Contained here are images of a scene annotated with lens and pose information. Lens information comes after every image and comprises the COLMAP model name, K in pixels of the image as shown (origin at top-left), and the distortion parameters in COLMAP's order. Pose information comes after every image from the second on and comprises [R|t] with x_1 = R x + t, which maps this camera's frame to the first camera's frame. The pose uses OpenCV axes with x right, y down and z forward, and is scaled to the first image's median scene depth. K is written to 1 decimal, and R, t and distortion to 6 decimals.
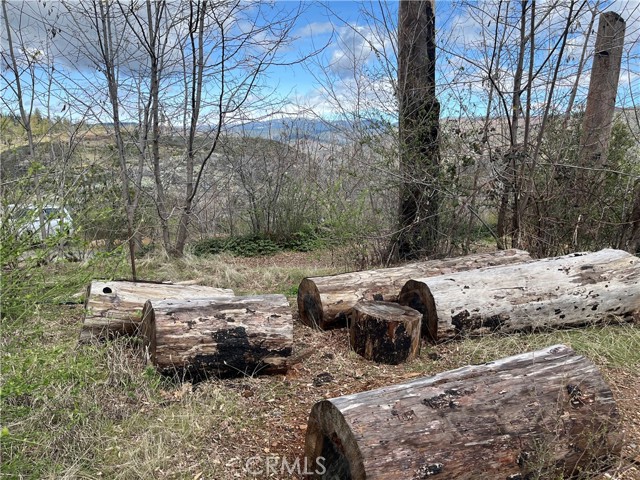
lens RADIAL K [[478.3, 0, 320.3], [0, 478.3, 241.5], [0, 0, 1]] dist [0.052065, -0.071134]
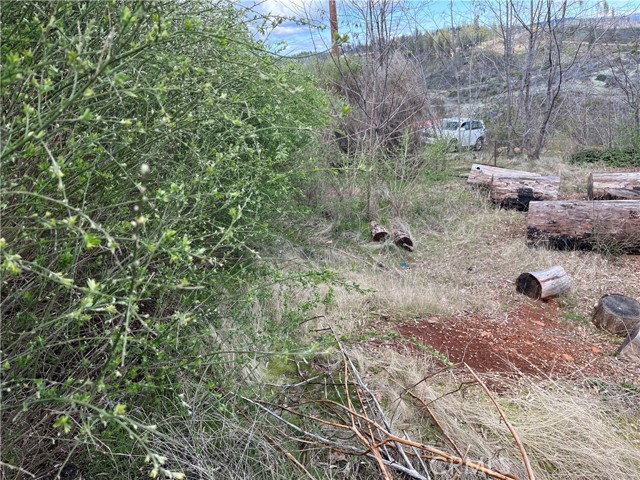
lens RADIAL K [[478.3, 0, 319.5], [0, 478.3, 240.9], [0, 0, 1]] dist [0.052065, -0.071134]
pose [[0.685345, 0.177006, -0.706379, 0.754985], [-0.043998, 0.978302, 0.202457, 0.008433], [0.726888, -0.107673, 0.678263, -1.199420]]
